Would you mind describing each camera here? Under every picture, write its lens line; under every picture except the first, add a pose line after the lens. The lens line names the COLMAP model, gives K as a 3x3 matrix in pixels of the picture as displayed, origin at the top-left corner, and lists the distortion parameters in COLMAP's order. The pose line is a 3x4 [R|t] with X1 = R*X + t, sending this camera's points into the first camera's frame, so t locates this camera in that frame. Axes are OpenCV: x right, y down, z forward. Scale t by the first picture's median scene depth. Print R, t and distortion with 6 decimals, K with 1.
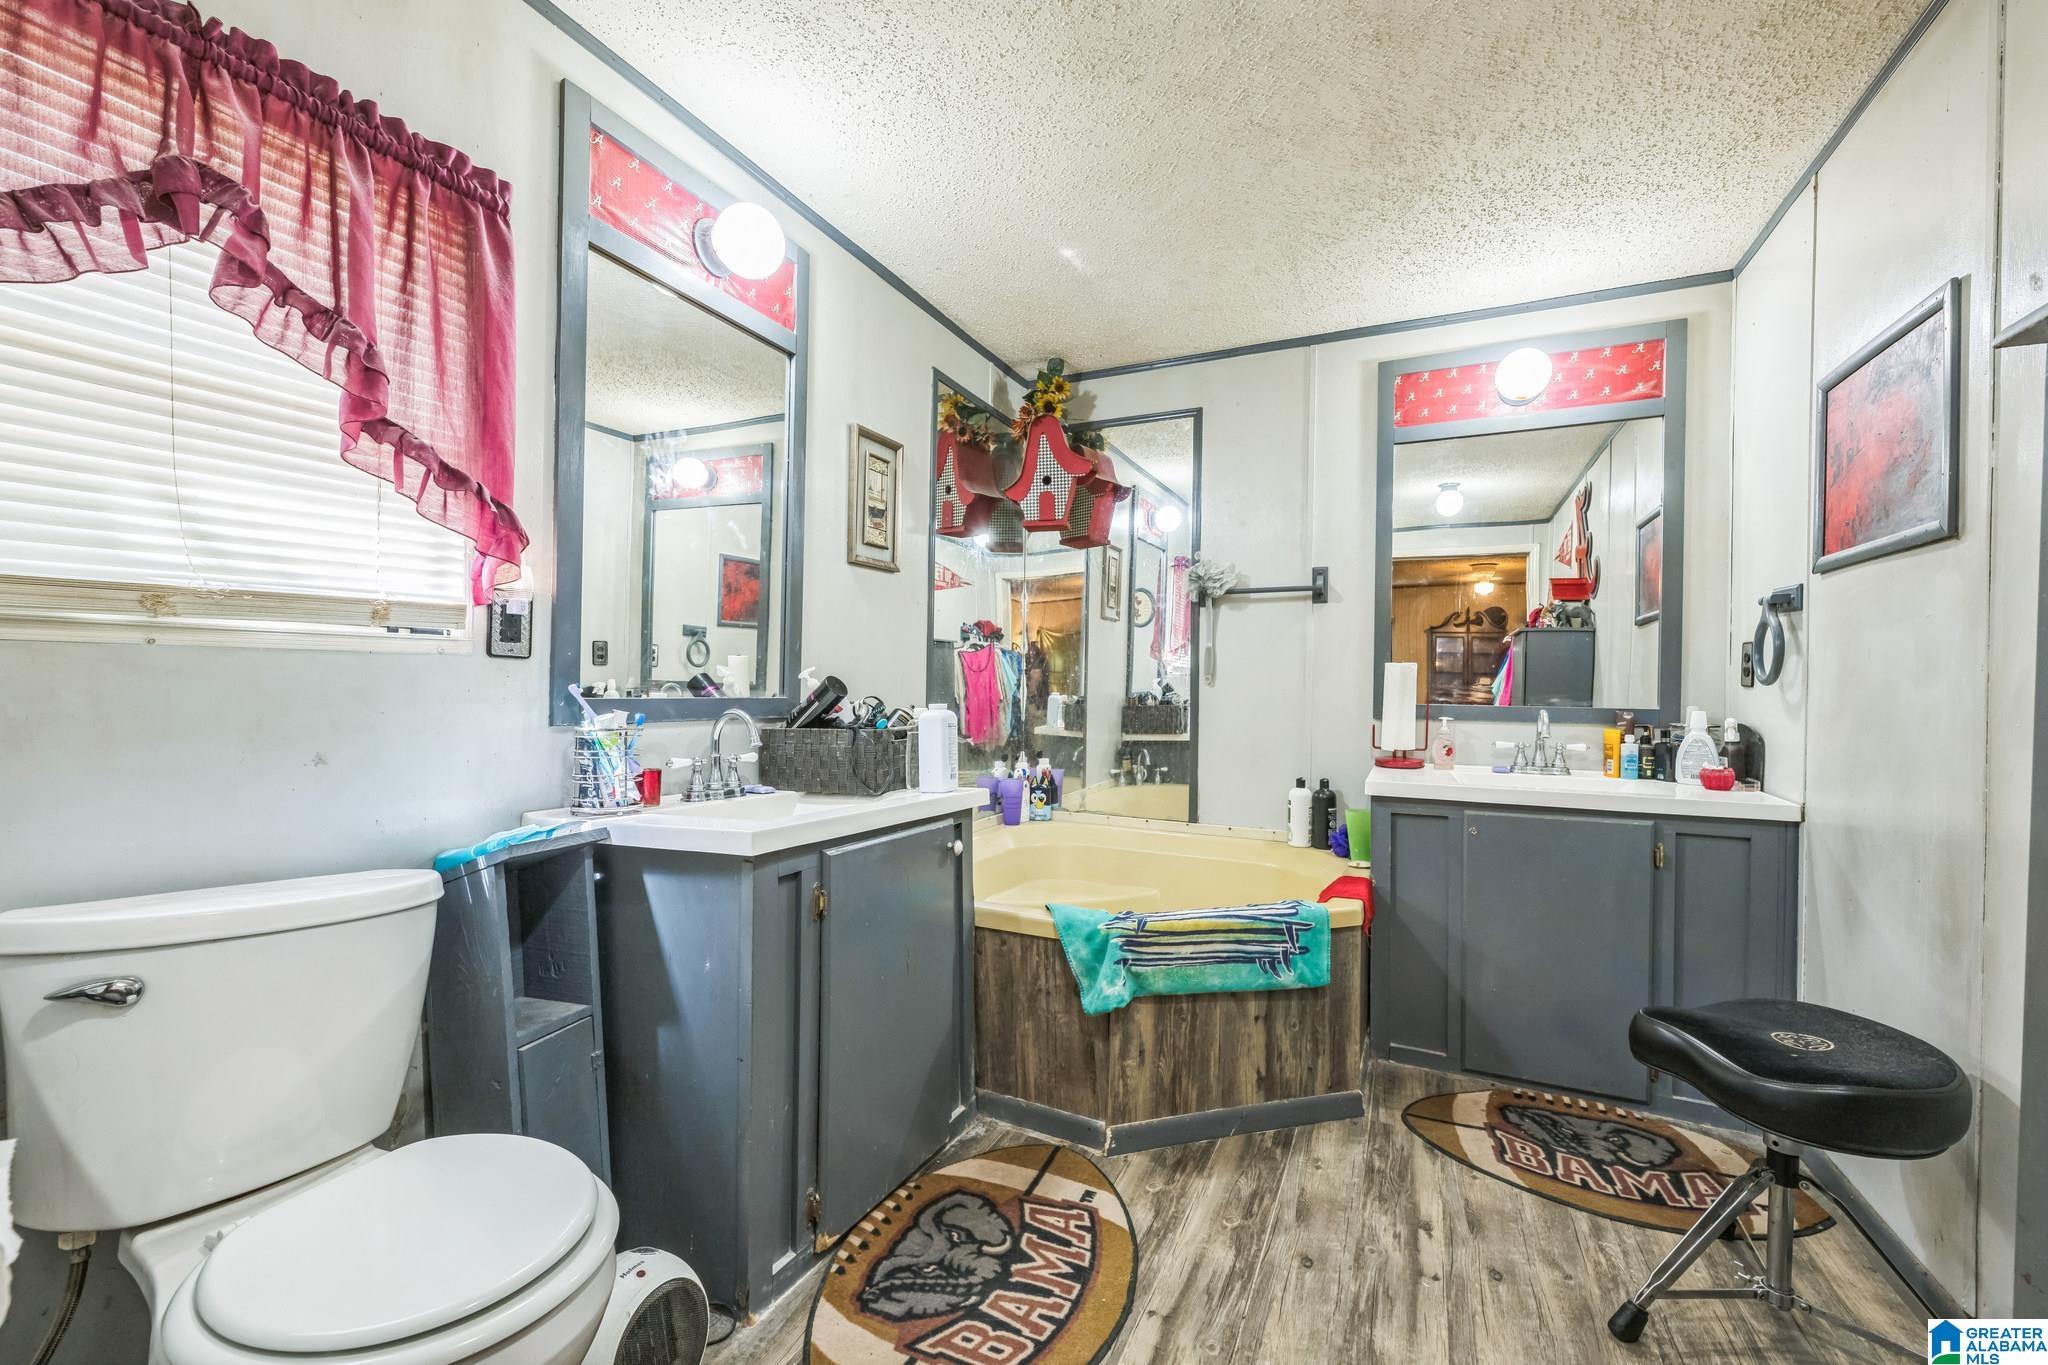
lens RADIAL K [[826.6, 0, 1025.3], [0, 826.6, 684.4], [0, 0, 1]] dist [0.000632, -0.000302]
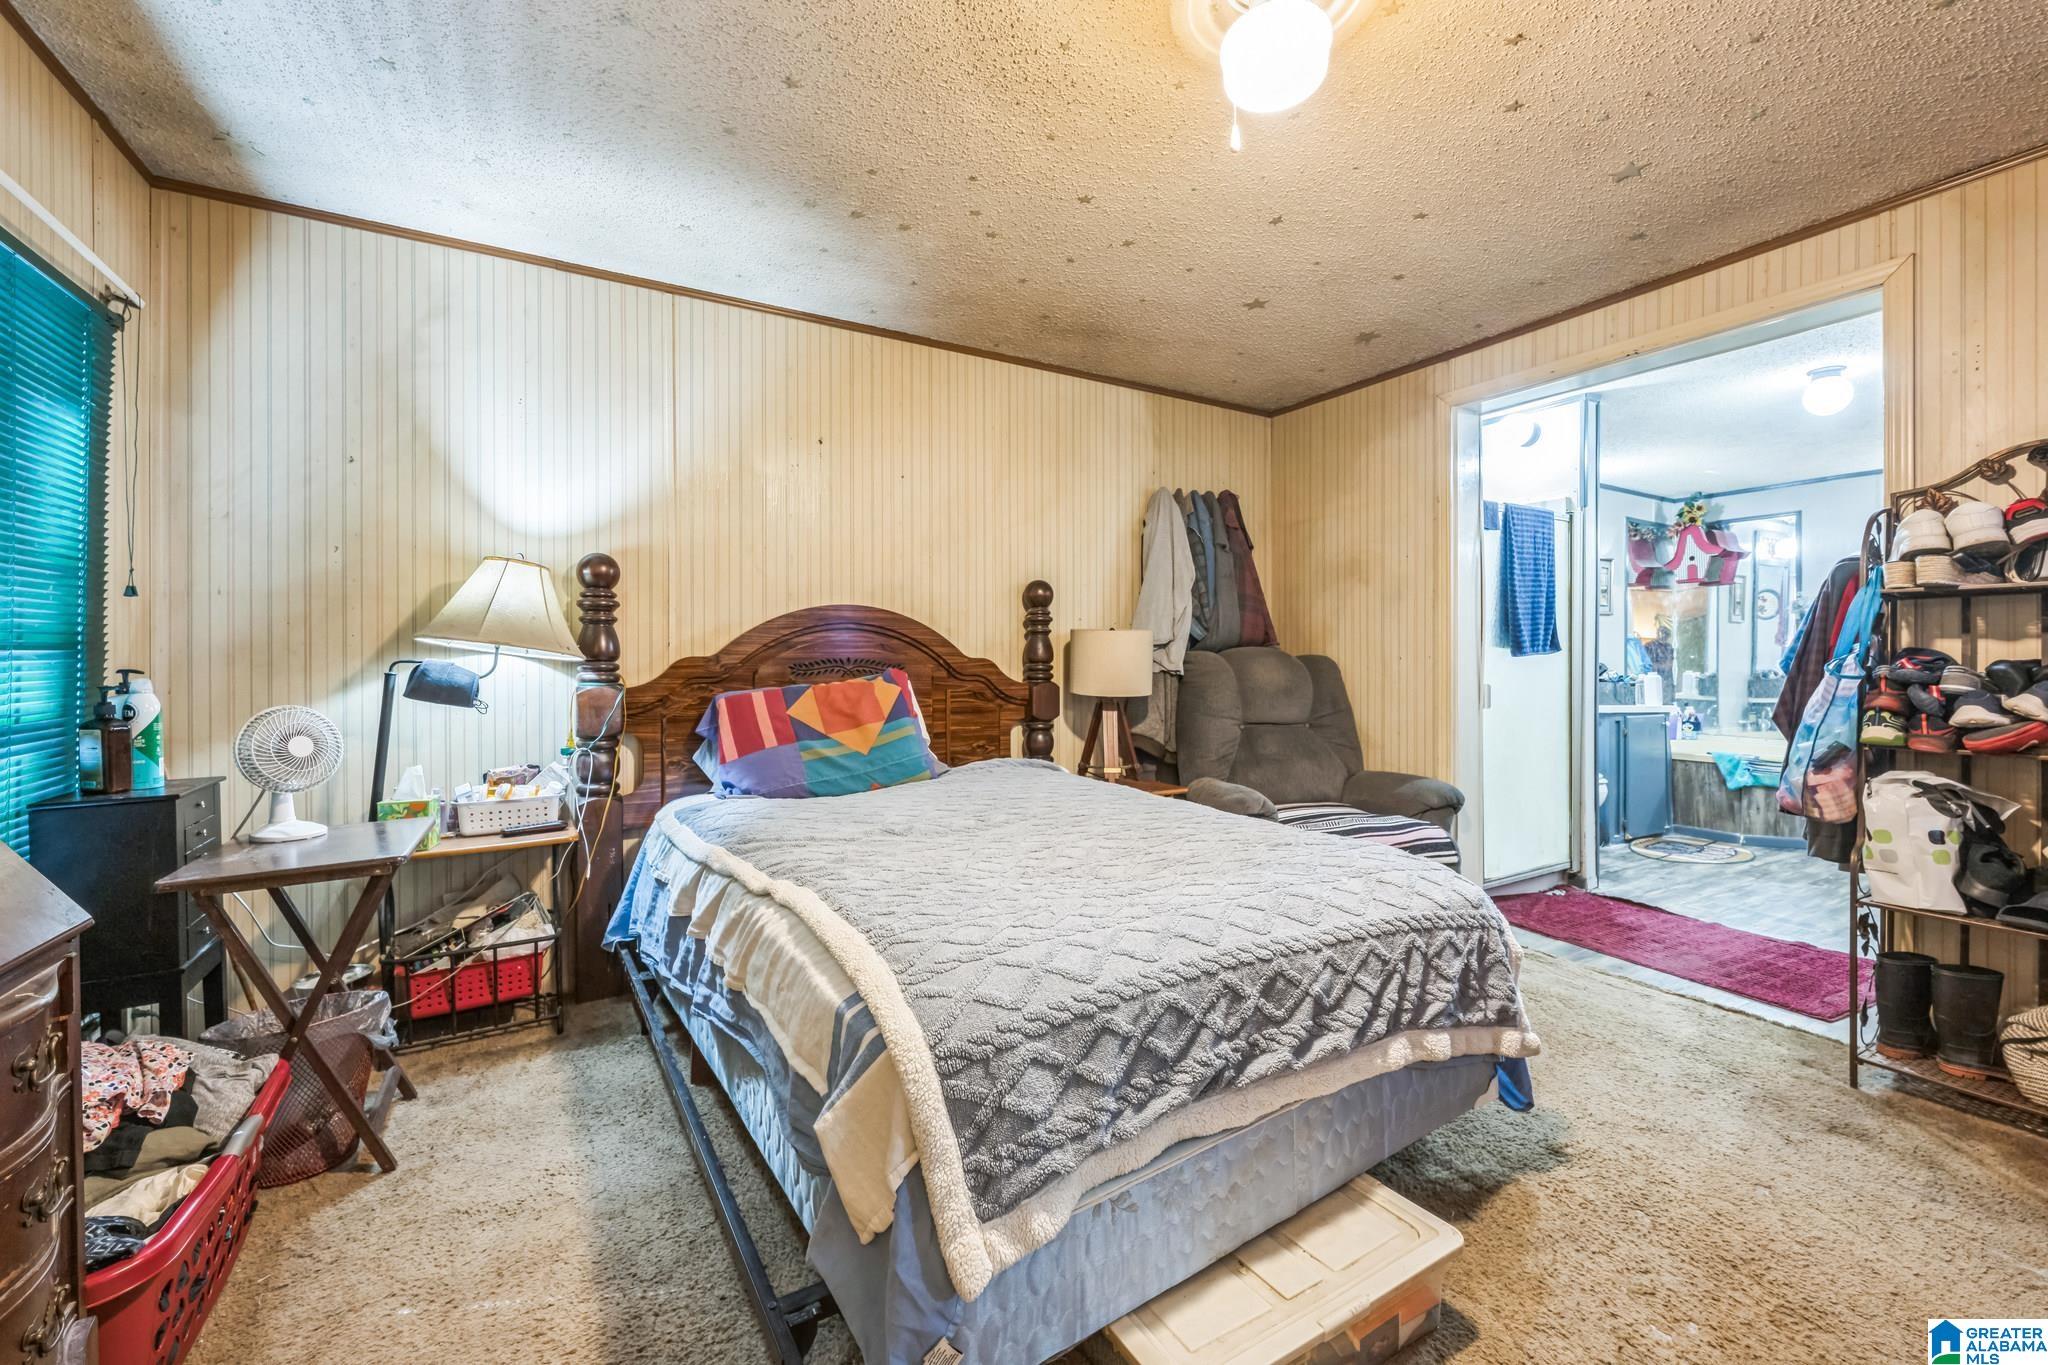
lens RADIAL K [[826.6, 0, 1025.3], [0, 826.6, 657.0], [0, 0, 1]] dist [0.000632, -0.000302]
pose [[0.821736, -0.015397, -0.569660, -0.255121], [0.006387, 0.999821, -0.017811, 0.006622], [0.569833, 0.010997, 0.821687, -2.373683]]
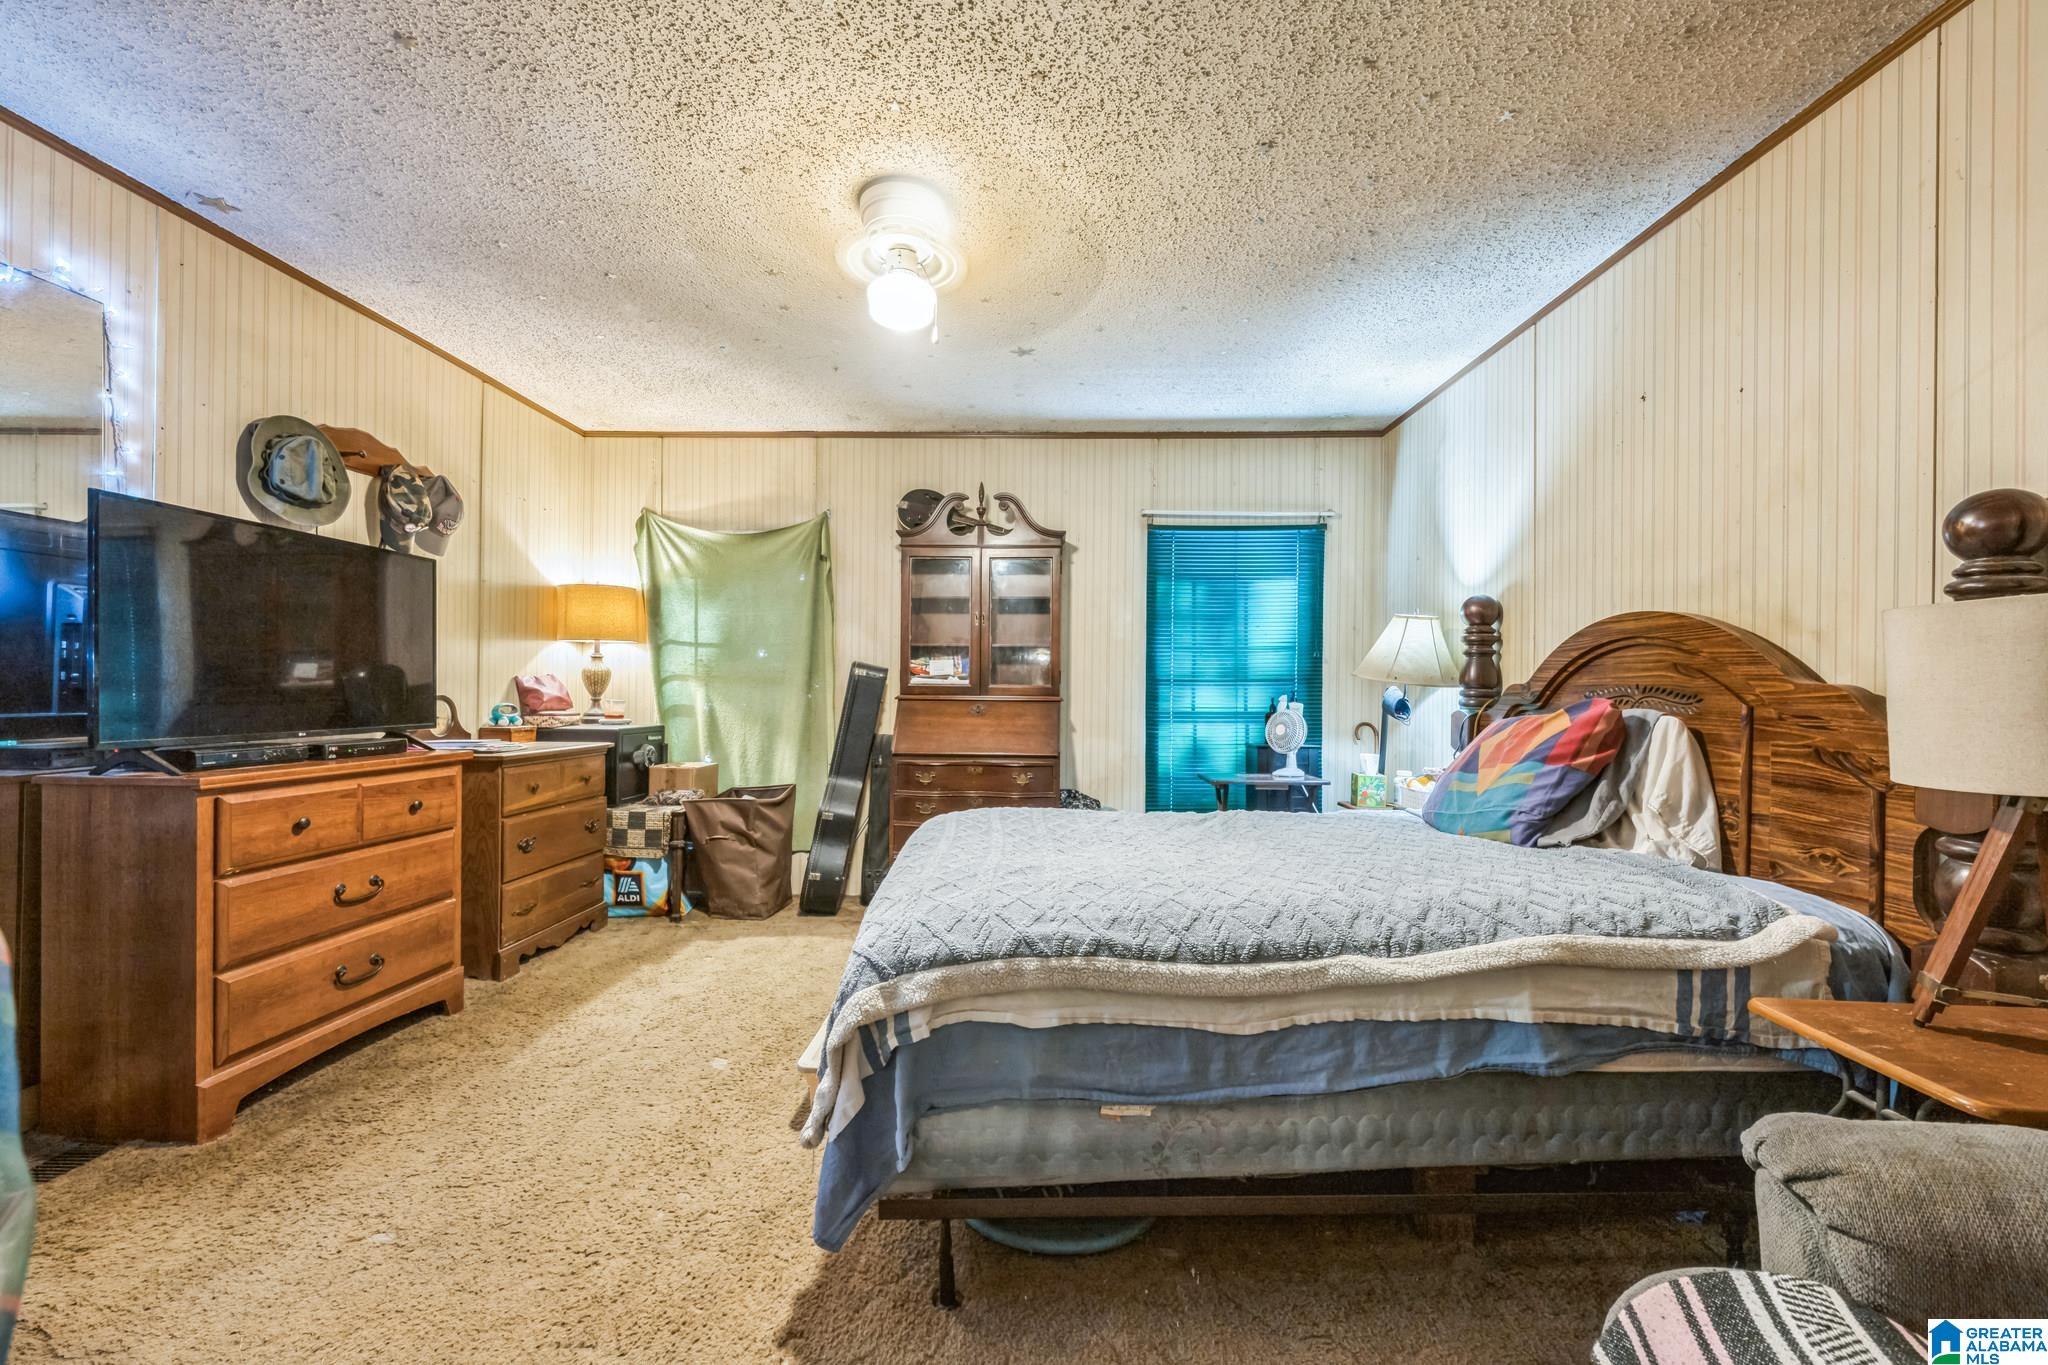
lens RADIAL K [[826.6, 0, 1025.0], [0, 826.6, 689.1], [0, 0, 1]] dist [0.000632, -0.000302]
pose [[-0.916526, -0.021463, -0.399398, -0.189950], [-0.024967, 0.999682, 0.003573, 0.001846], [0.399194, 0.013247, -0.916771, -0.581448]]
